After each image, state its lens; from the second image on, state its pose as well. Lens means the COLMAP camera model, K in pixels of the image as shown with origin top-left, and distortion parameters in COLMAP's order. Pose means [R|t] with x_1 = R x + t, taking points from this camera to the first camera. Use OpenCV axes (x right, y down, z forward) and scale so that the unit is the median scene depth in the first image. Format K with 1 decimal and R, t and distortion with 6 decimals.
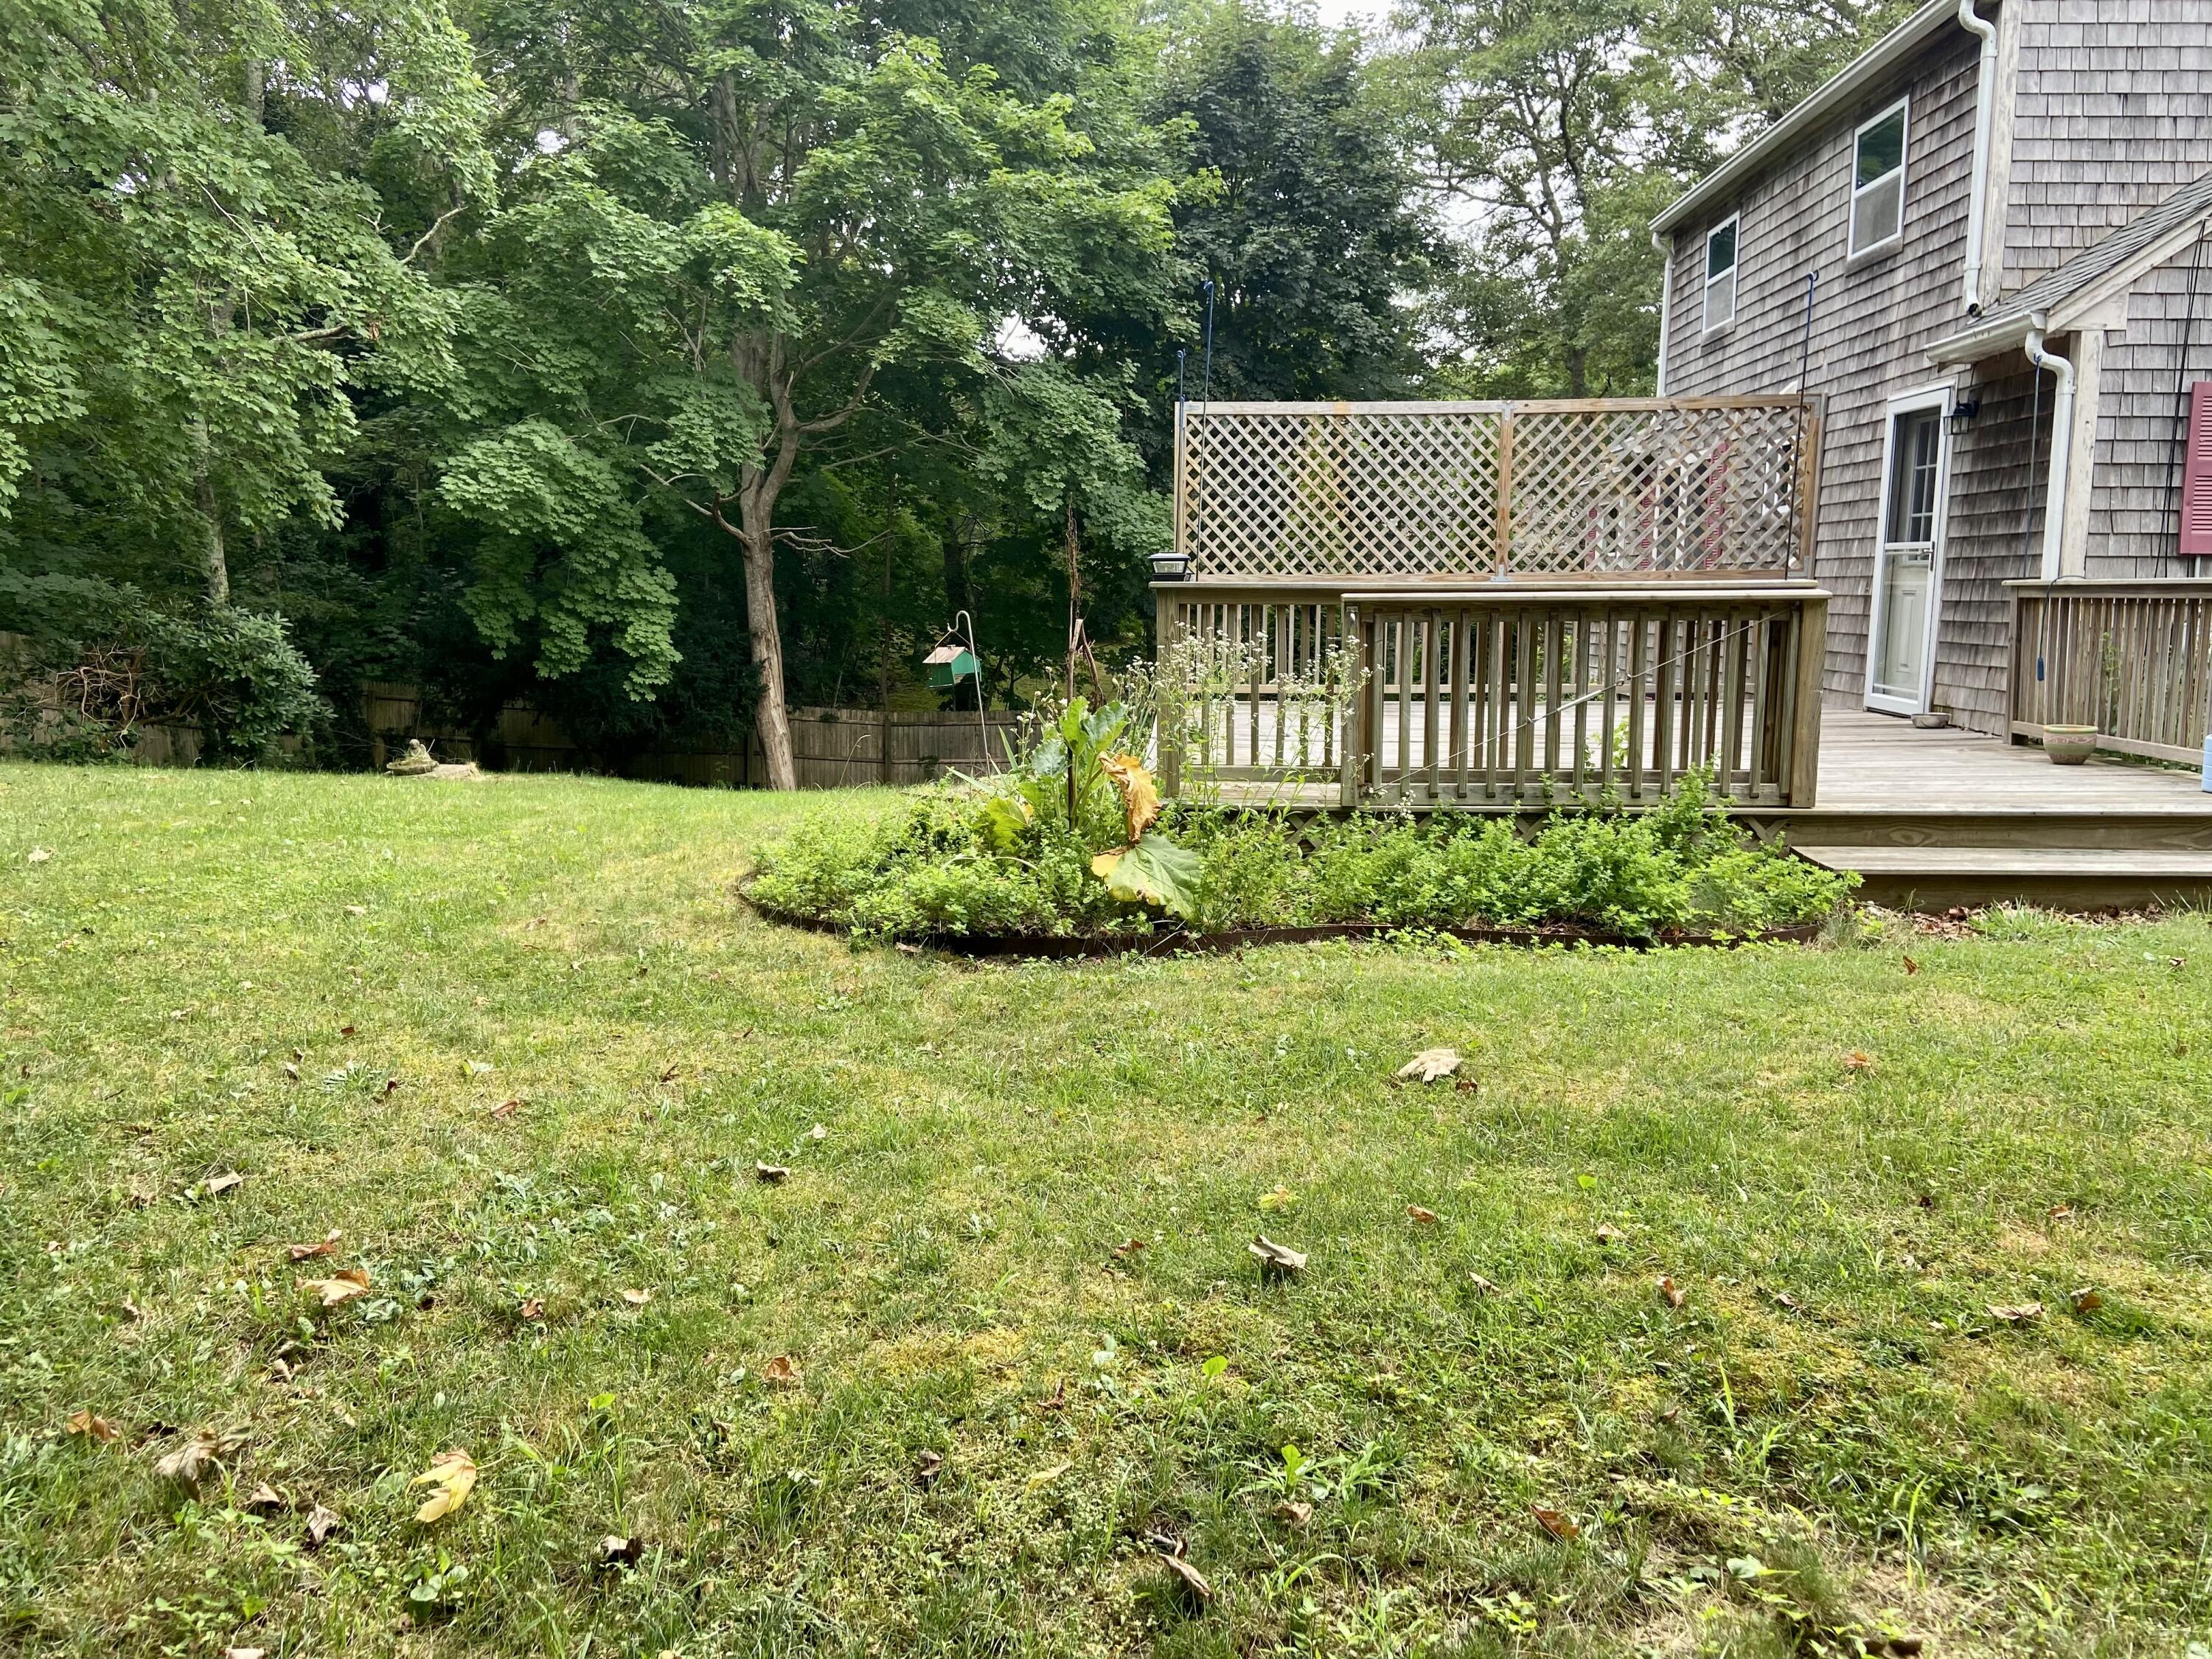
lens RADIAL K [[1683.1, 0, 1106.0], [0, 1683.1, 829.5], [0, 0, 1]] dist [0.105319, -0.109268]
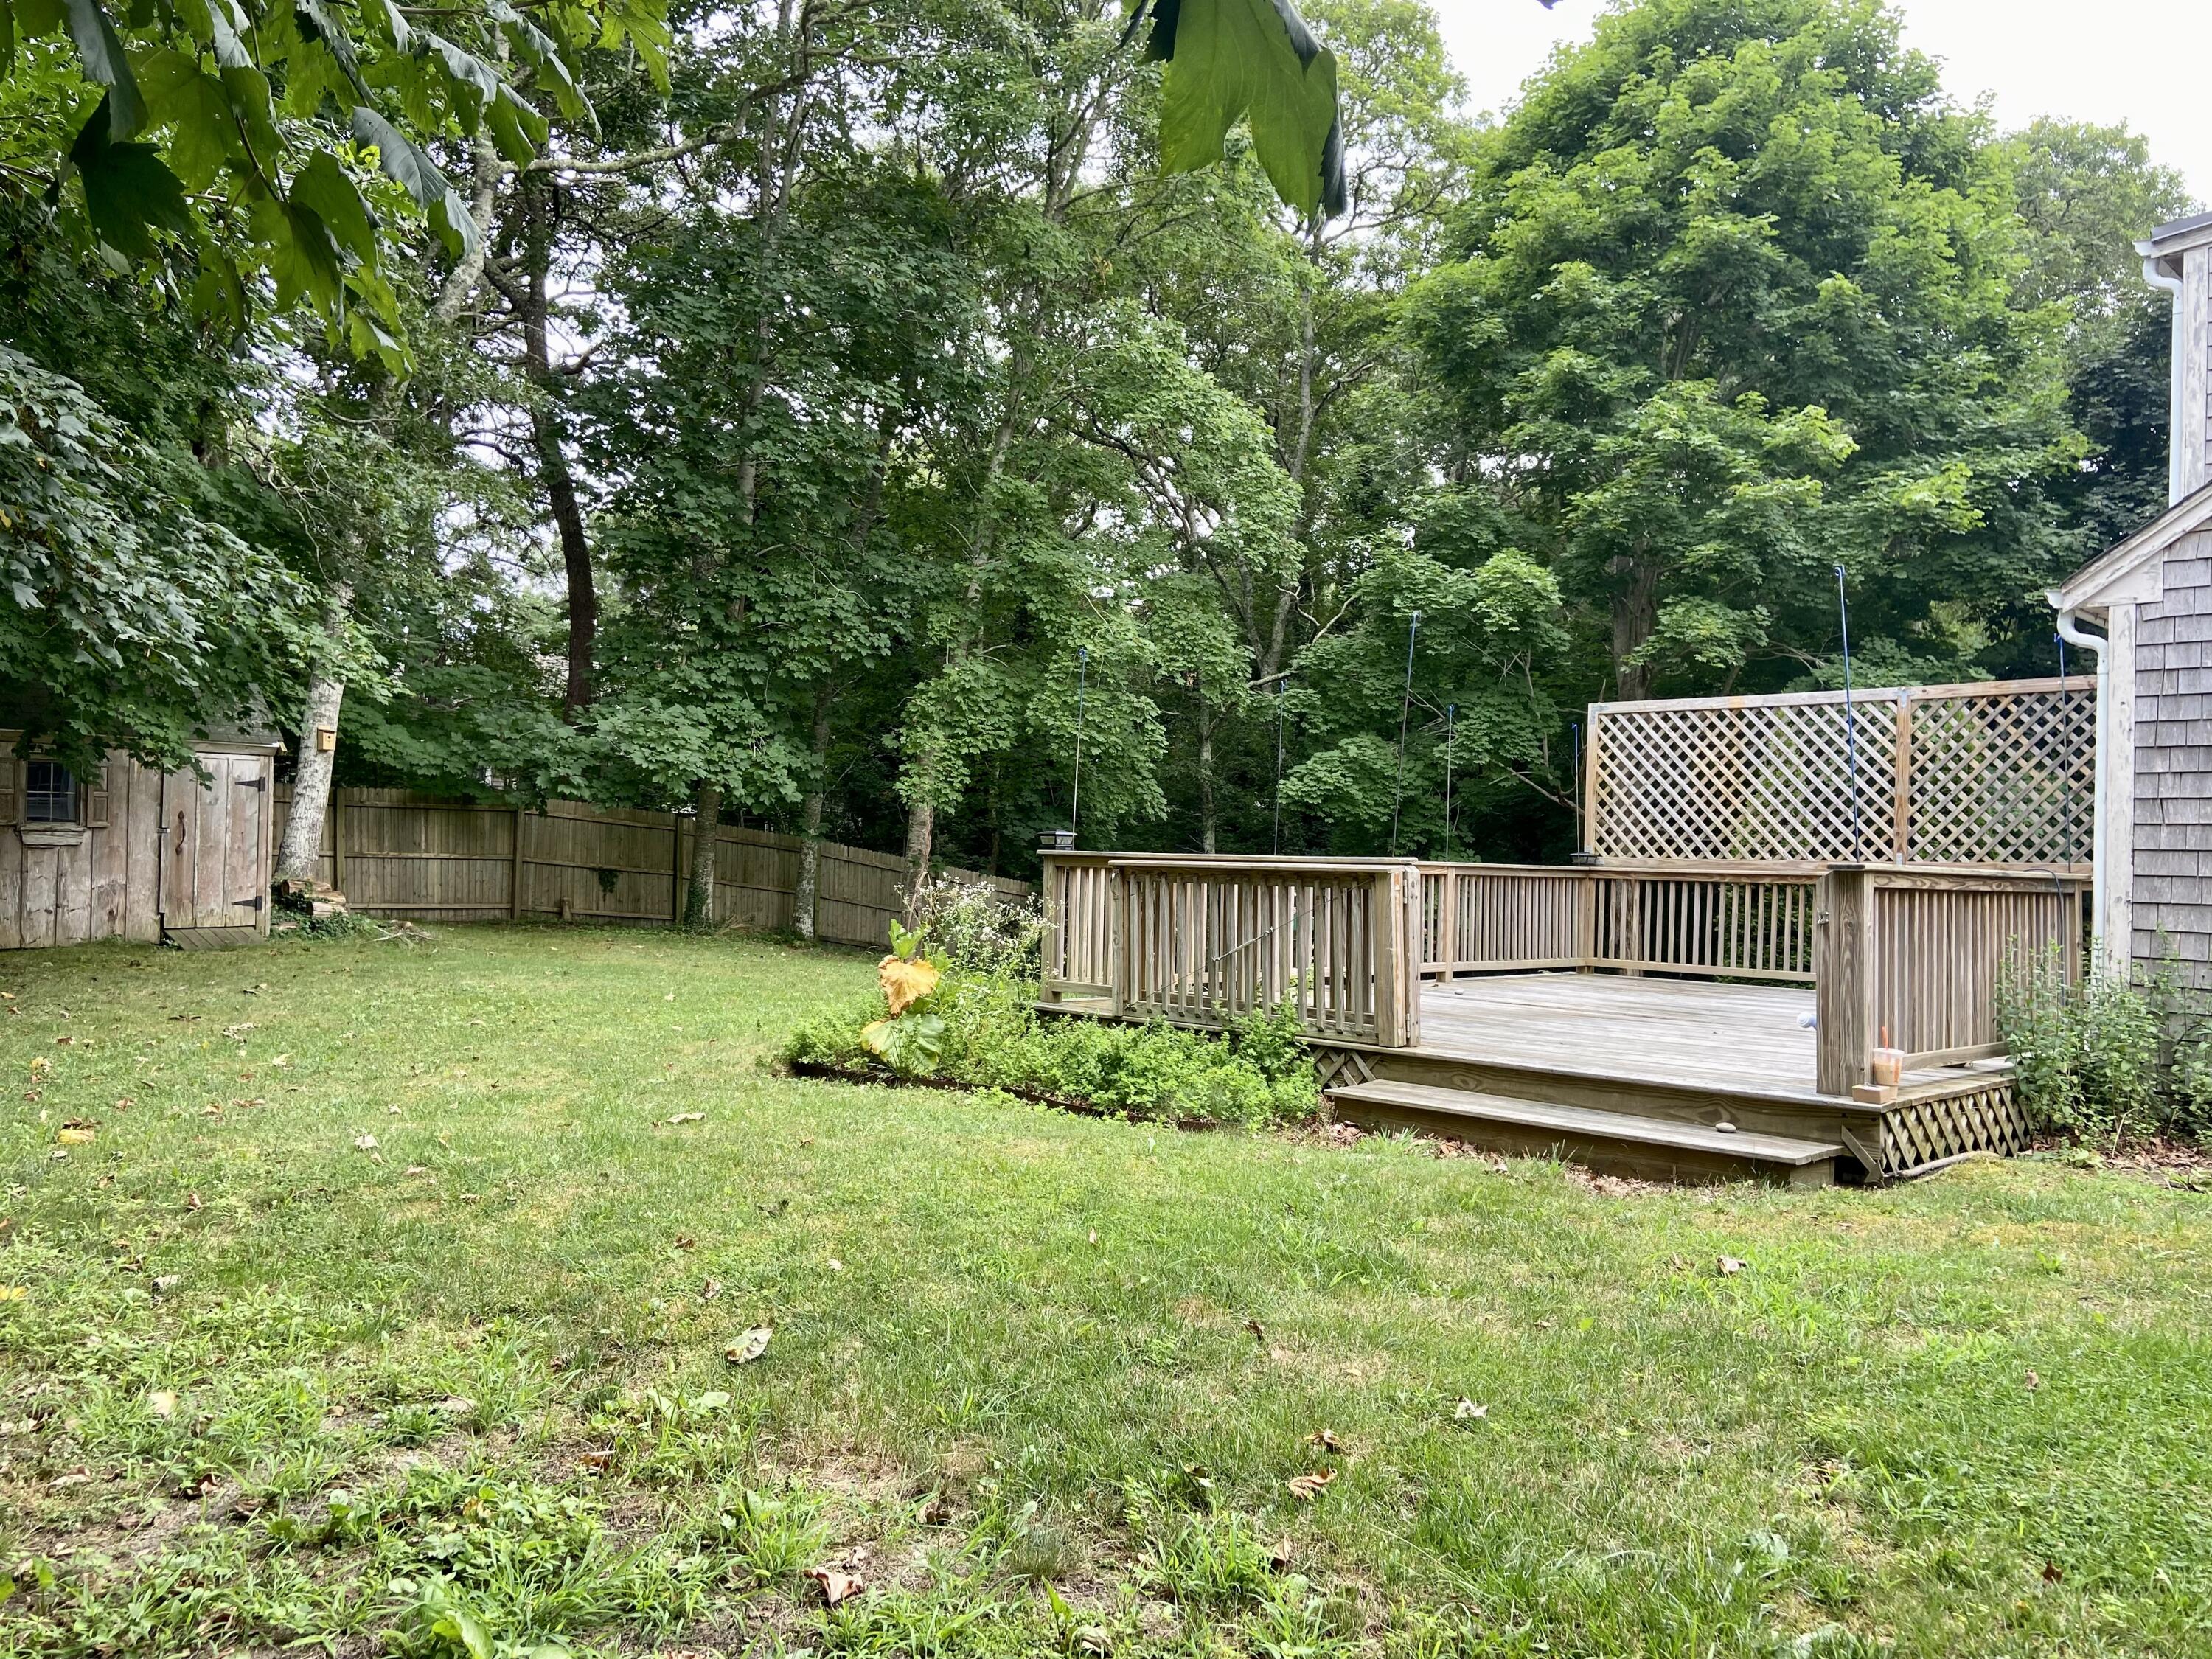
lens RADIAL K [[1683.1, 0, 1106.0], [0, 1683.1, 829.5], [0, 0, 1]] dist [0.105319, -0.109268]
pose [[0.723202, 0.005672, -0.690613, 0.578083], [-0.122570, 0.985147, -0.120262, 0.002158], [0.679673, 0.171622, 0.713156, 0.002326]]
